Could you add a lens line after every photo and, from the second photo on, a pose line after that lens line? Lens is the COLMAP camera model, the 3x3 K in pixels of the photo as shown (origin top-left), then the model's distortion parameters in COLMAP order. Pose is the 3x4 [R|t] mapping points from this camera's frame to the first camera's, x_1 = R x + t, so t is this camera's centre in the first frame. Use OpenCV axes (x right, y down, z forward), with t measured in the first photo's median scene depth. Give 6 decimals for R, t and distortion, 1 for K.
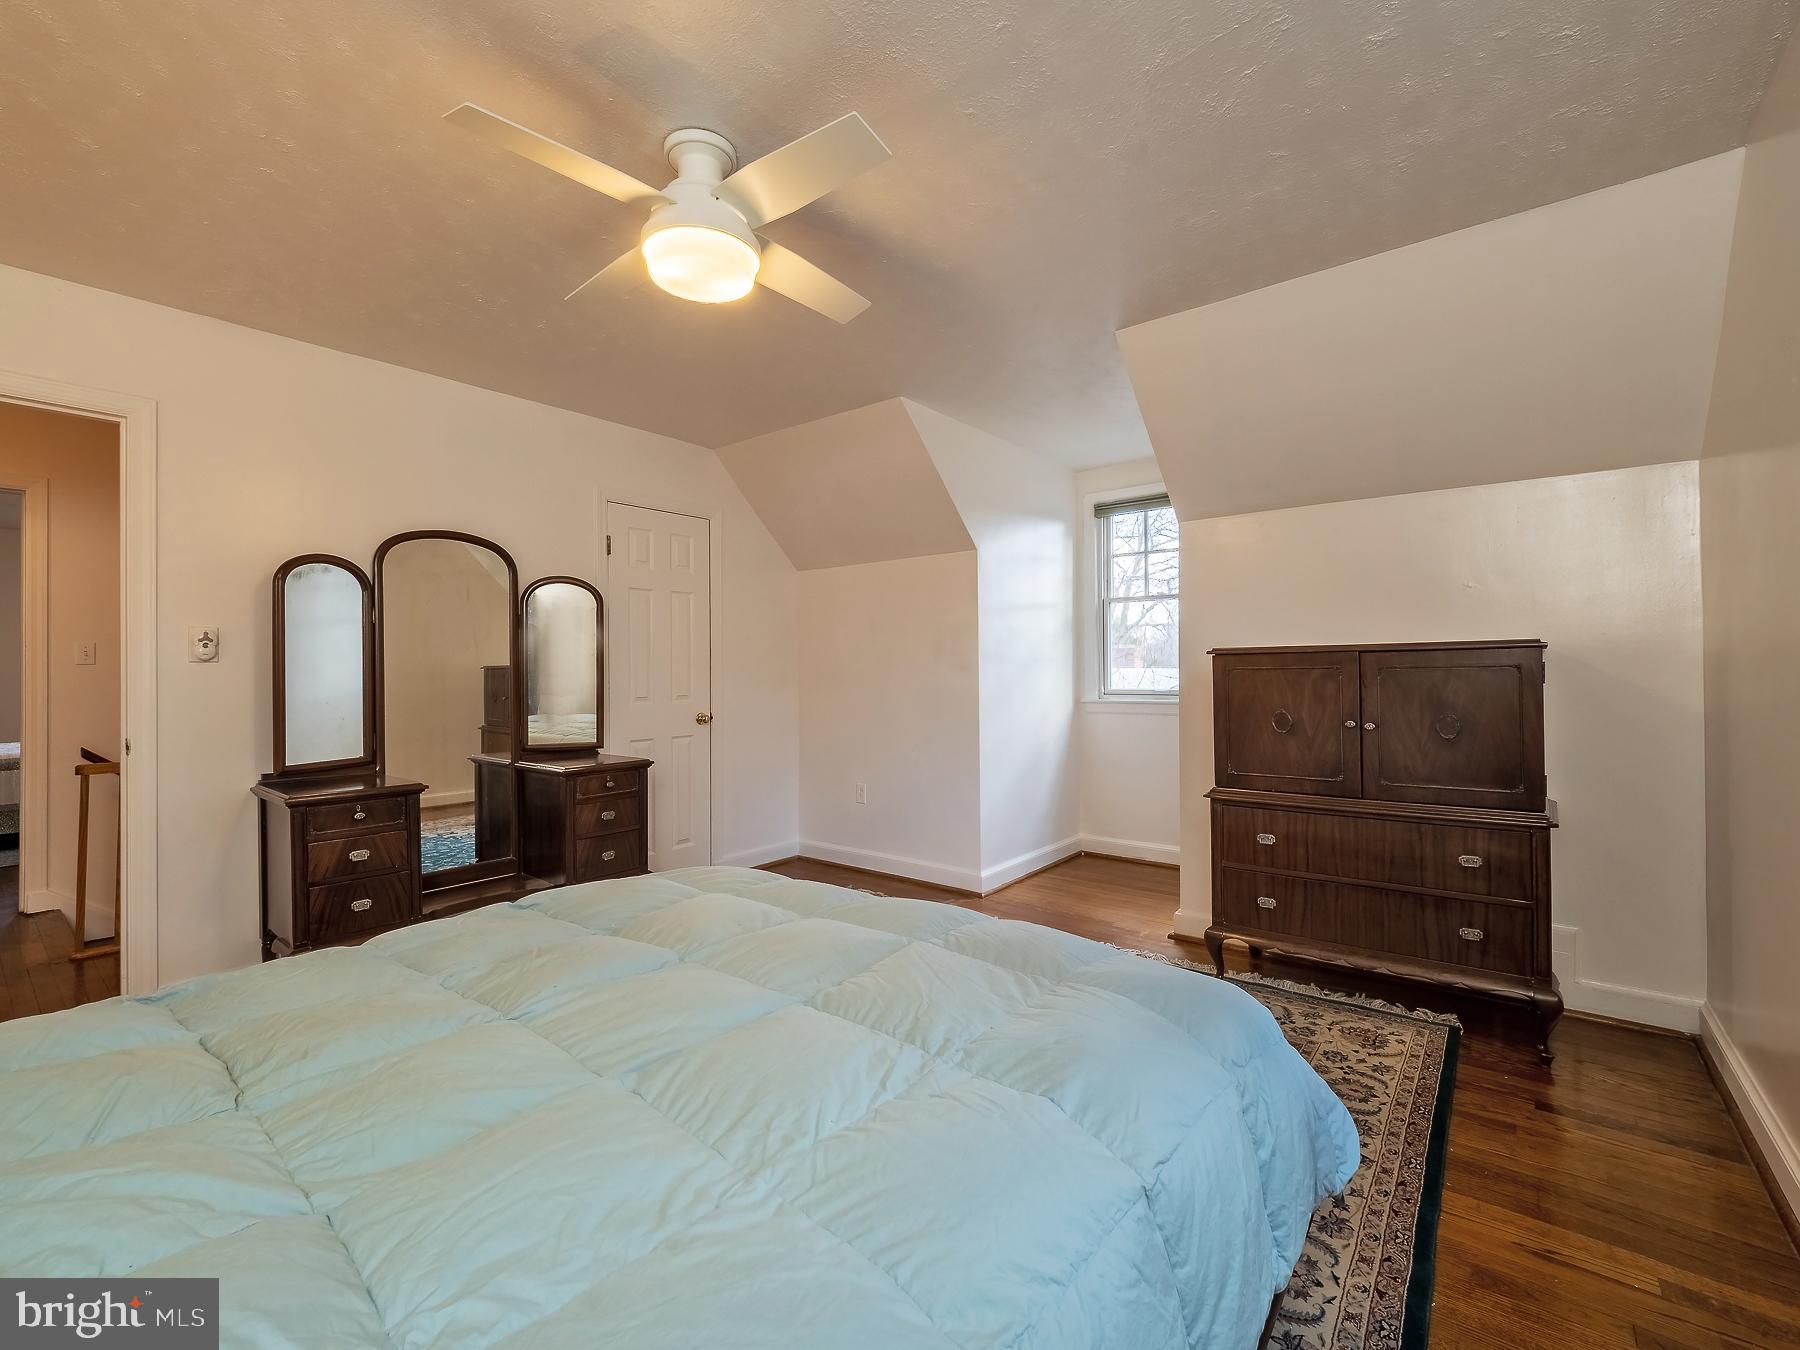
lens RADIAL K [[770.7, 0, 900.0], [0, 770.7, 675.0], [0, 0, 1]] dist [-0.001767, 0.000022]
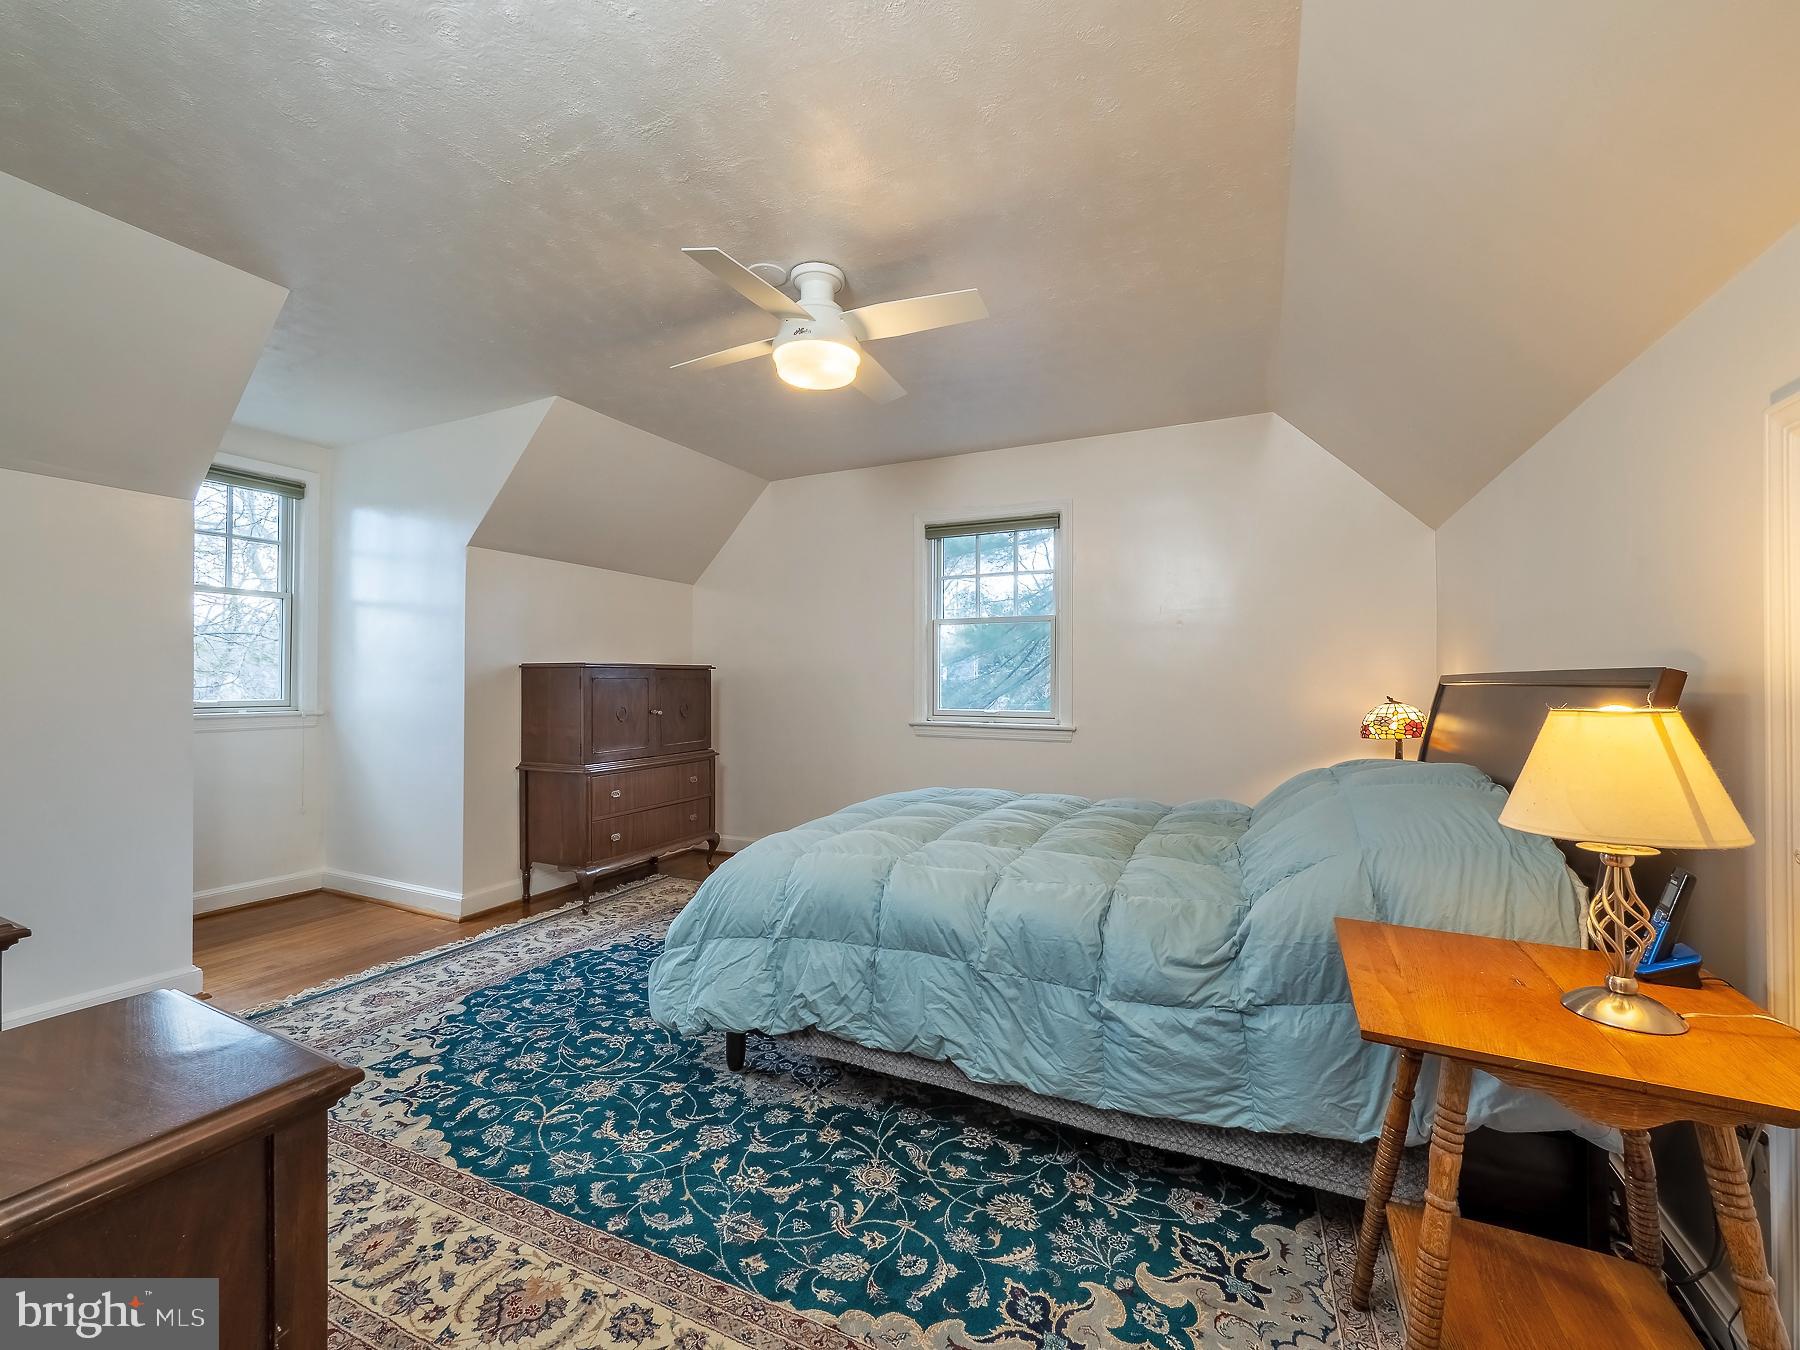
lens RADIAL K [[770.7, 0, 900.0], [0, 770.7, 675.0], [0, 0, 1]] dist [-0.001767, 0.000022]
pose [[-0.209479, 0.022903, 0.977545, -1.122168], [0.001810, 0.999733, -0.023035, 0.015337], [-0.977811, -0.003056, -0.209465, 0.781720]]
